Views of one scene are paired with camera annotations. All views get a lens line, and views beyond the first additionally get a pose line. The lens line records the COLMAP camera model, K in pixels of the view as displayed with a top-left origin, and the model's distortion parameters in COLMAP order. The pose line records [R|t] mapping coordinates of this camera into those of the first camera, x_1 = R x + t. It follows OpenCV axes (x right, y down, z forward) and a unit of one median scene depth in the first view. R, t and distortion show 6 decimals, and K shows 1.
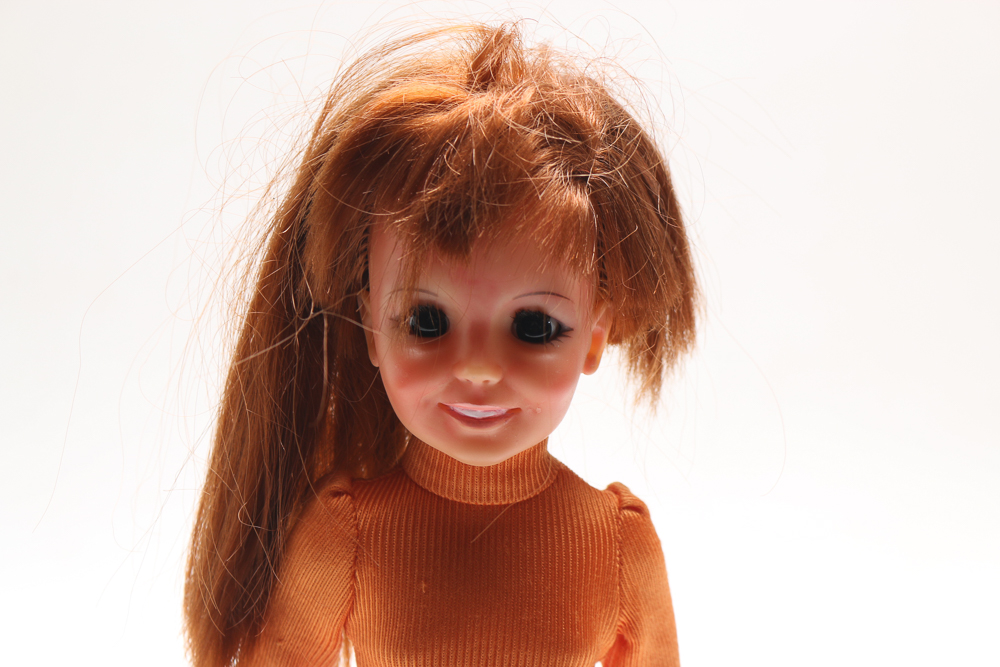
lens RADIAL K [[2333.9, 0, 497.3], [0, 2333.9, 338.6], [0, 0, 1]] dist [-0.005722, 0.000000]
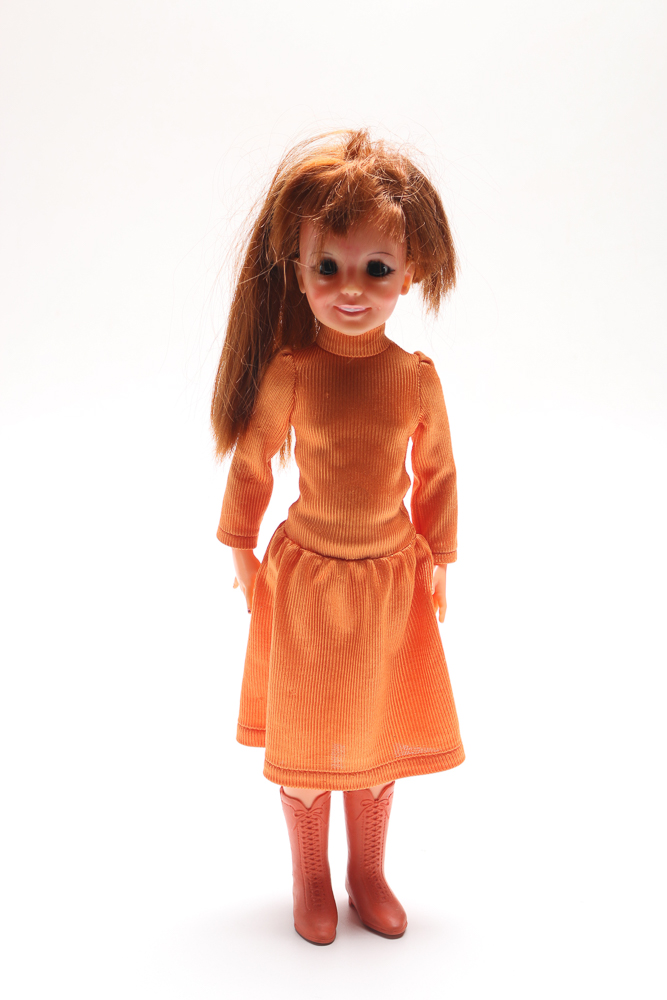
lens RADIAL K [[1863.0, 0, 335.8], [0, 1863.0, 494.5], [0, 0, 1]] dist [-0.077026, 0.000000]
pose [[0.999820, -0.013799, -0.013011, -0.002849], [0.014228, 0.999339, 0.033459, 0.140329], [0.012541, -0.033638, 0.999355, -0.705430]]
